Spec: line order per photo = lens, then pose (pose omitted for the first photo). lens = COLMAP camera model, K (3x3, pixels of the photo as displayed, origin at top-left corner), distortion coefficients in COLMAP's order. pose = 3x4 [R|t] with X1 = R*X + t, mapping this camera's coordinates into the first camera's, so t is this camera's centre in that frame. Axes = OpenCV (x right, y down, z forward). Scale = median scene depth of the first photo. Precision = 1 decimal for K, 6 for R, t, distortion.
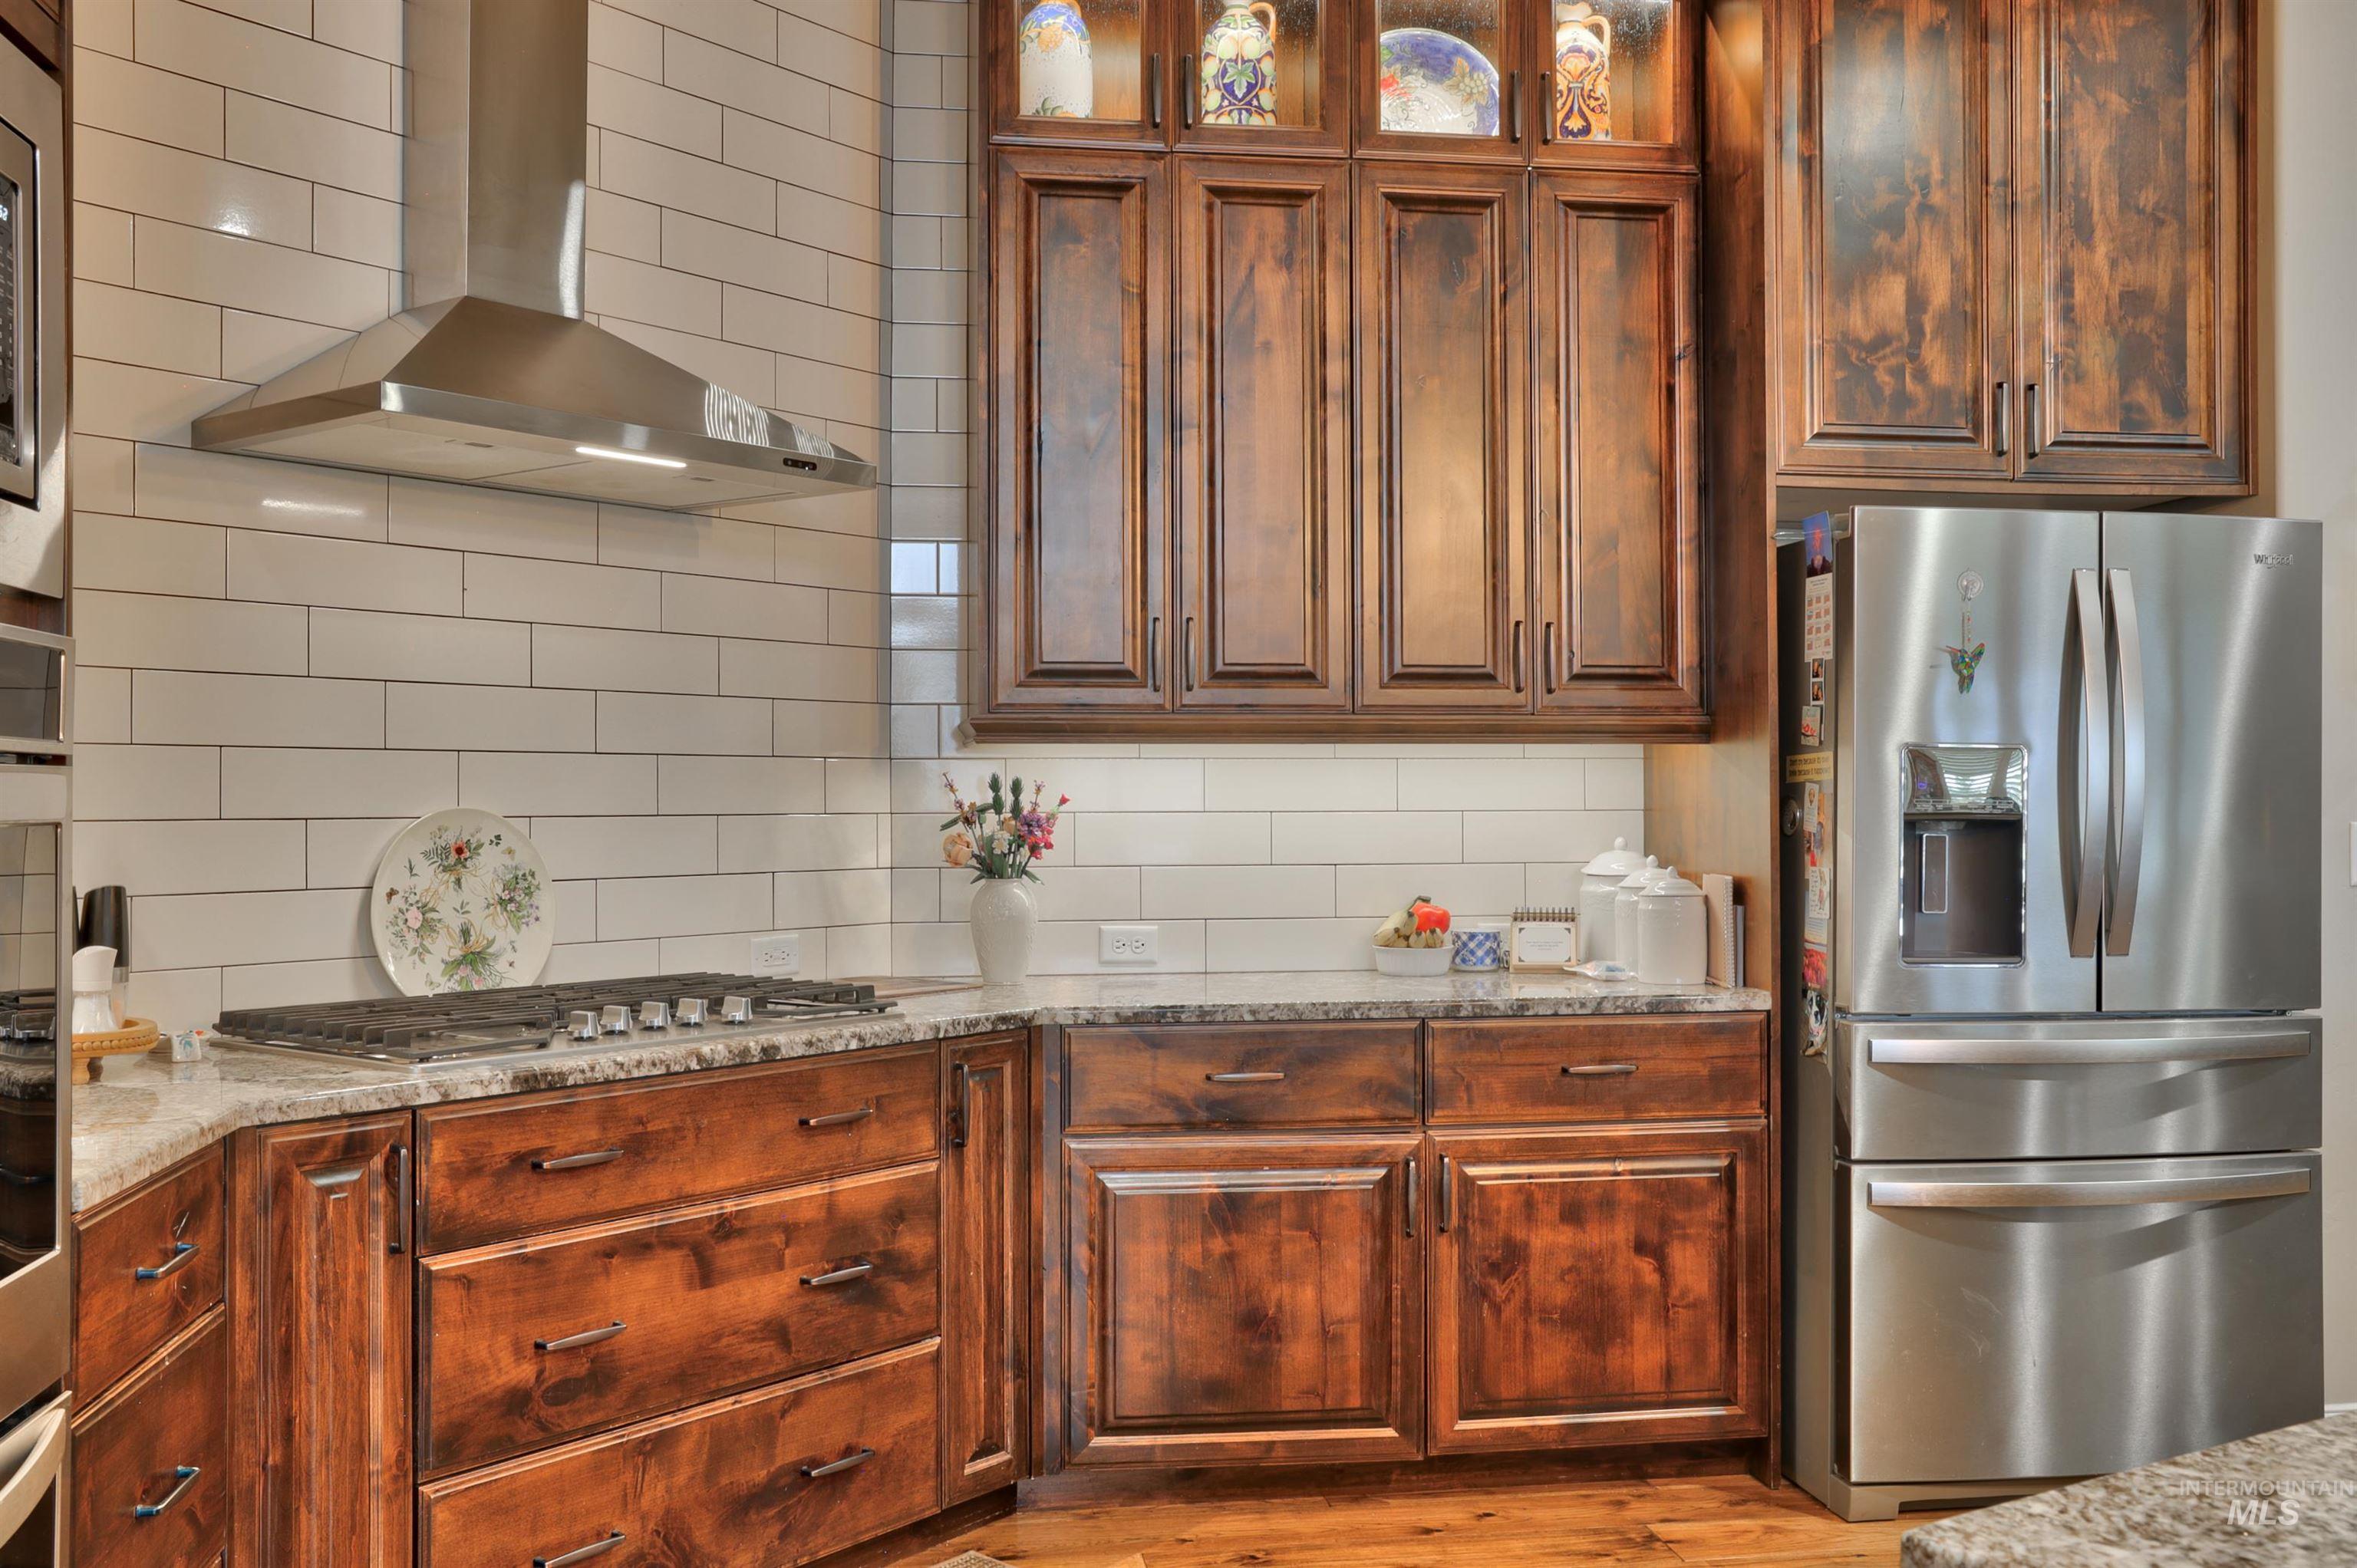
lens RADIAL K [[2147.4, 0, 1162.1], [0, 2147.4, 776.3], [0, 0, 1]] dist [-0.011121, 0.000000]
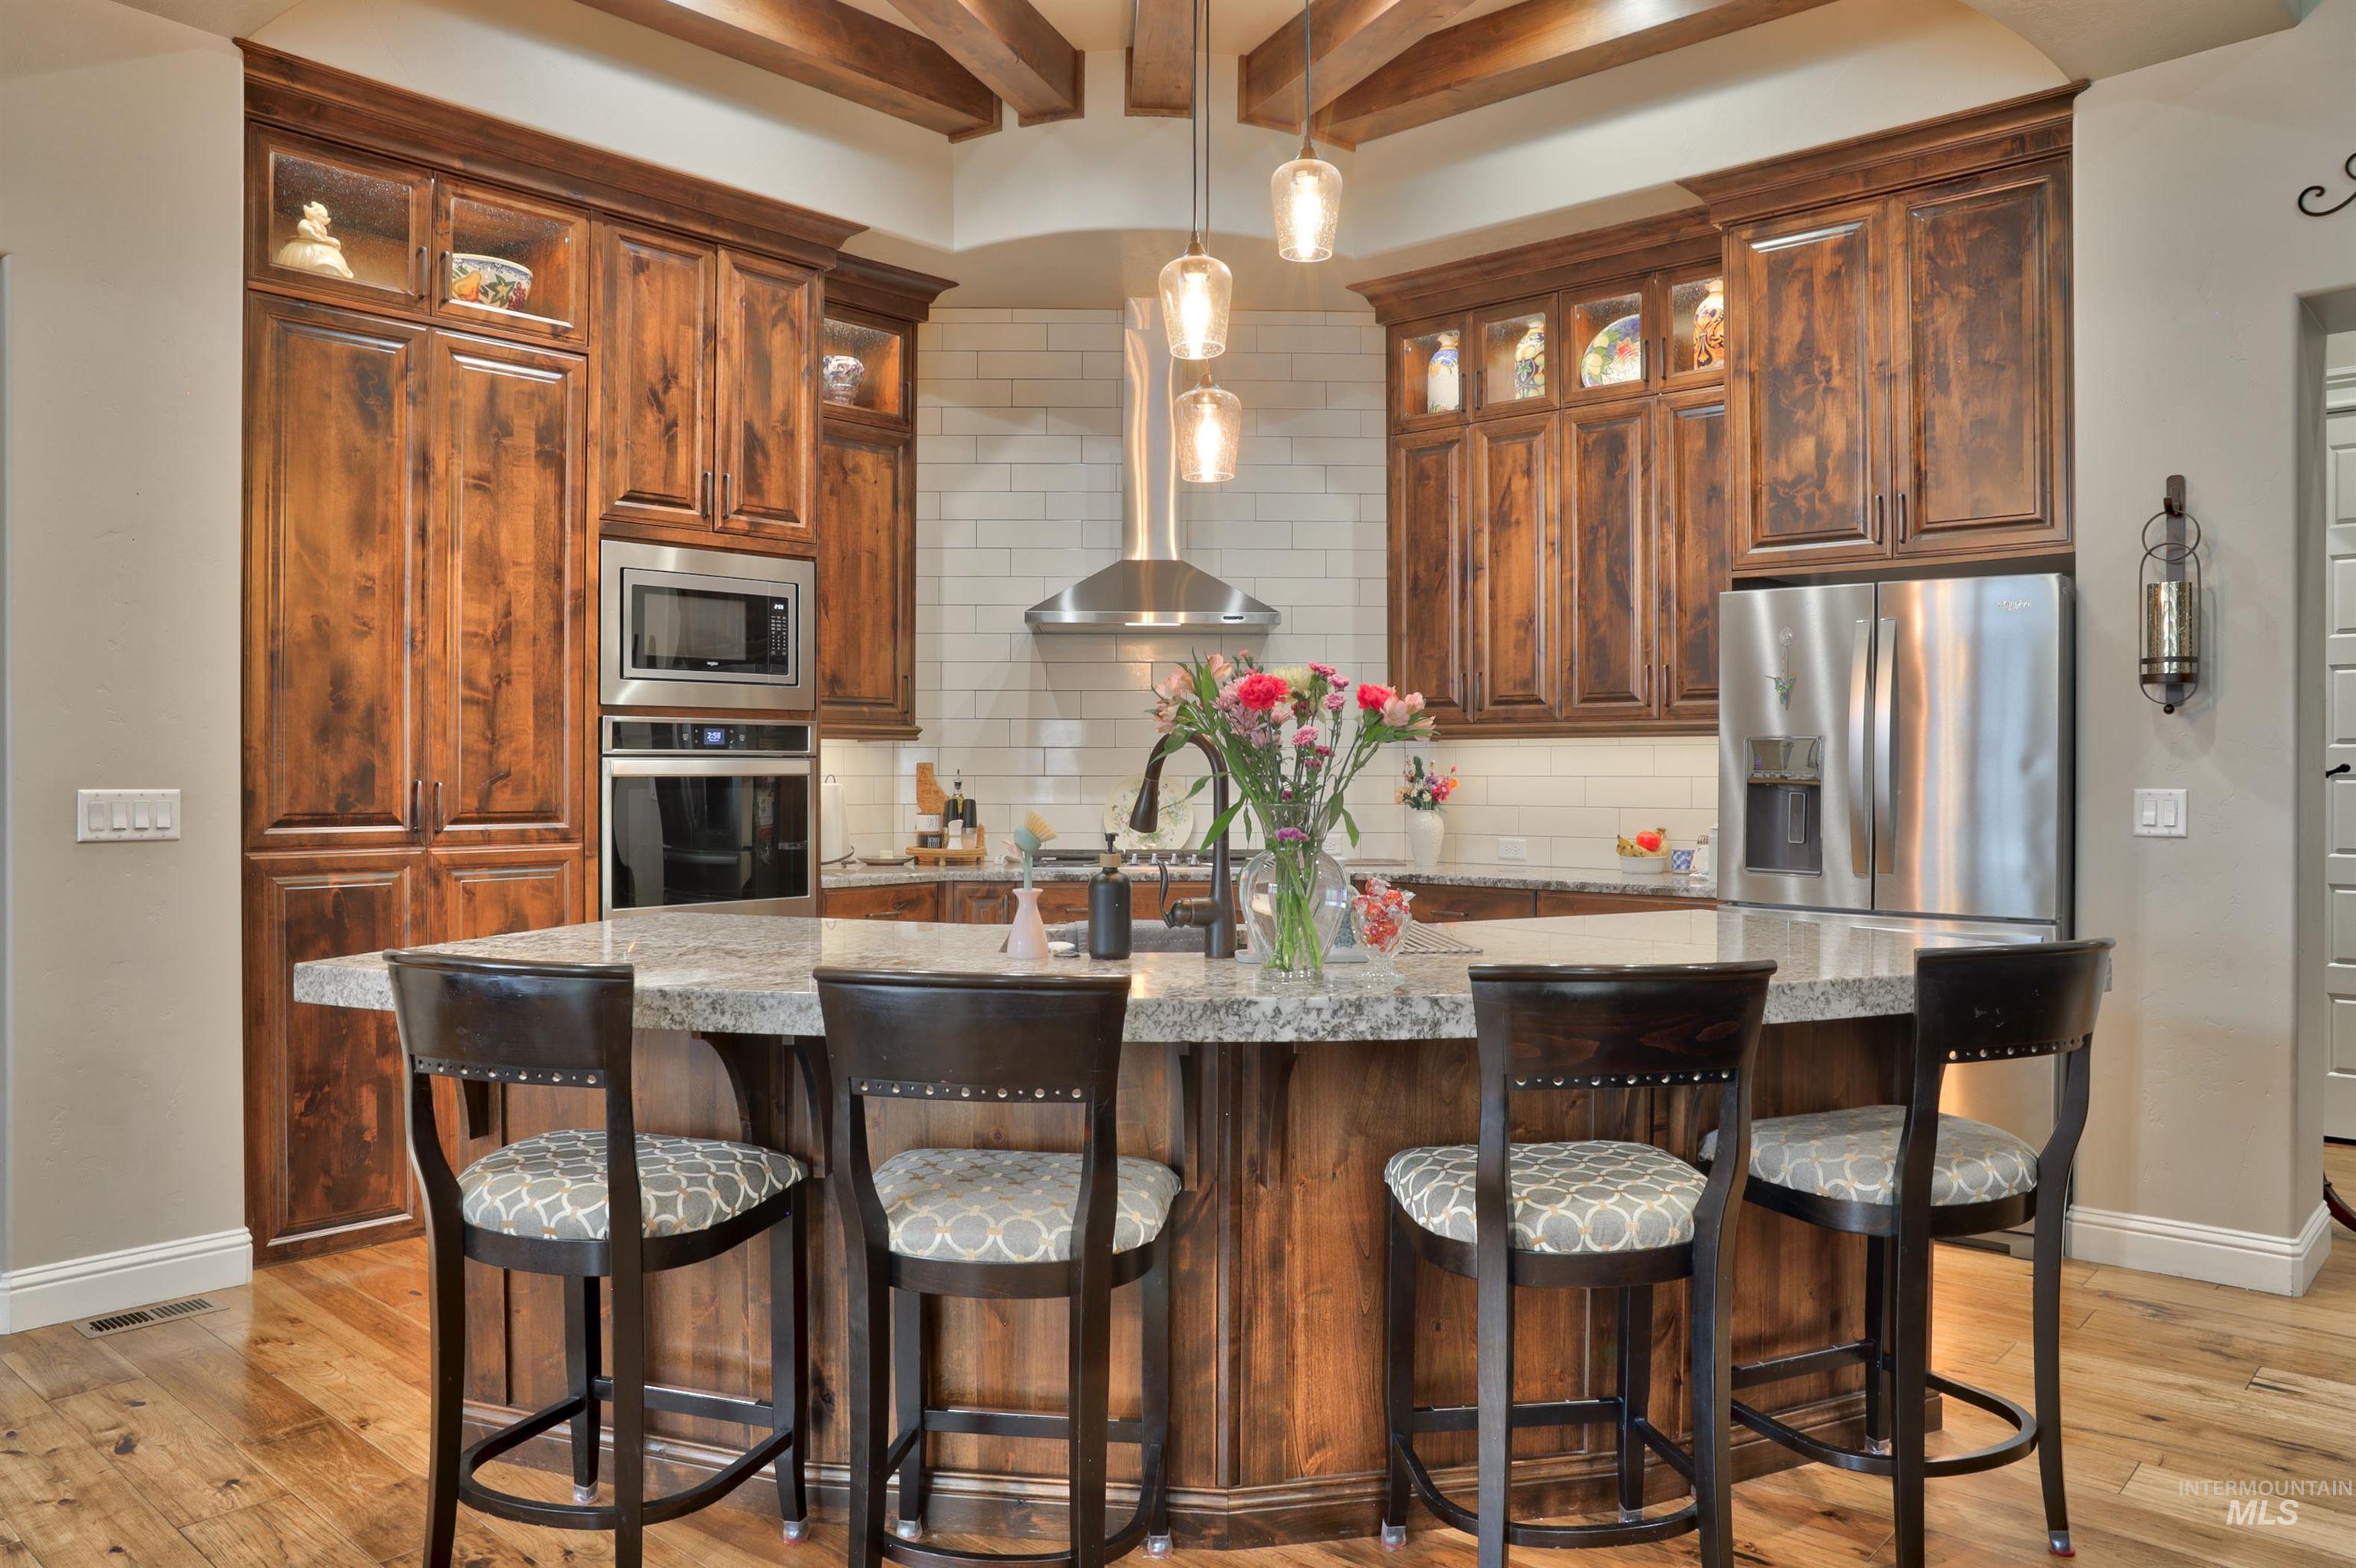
lens RADIAL K [[1630.3, 0, 1169.4], [0, 1630.3, 762.6], [0, 0, 1]] dist [-0.078287, 0.057250]
pose [[0.644210, 0.000652, -0.764848, 0.928122], [0.003580, 0.999986, 0.003868, -0.001593], [0.764840, -0.005230, 0.644199, -0.114194]]
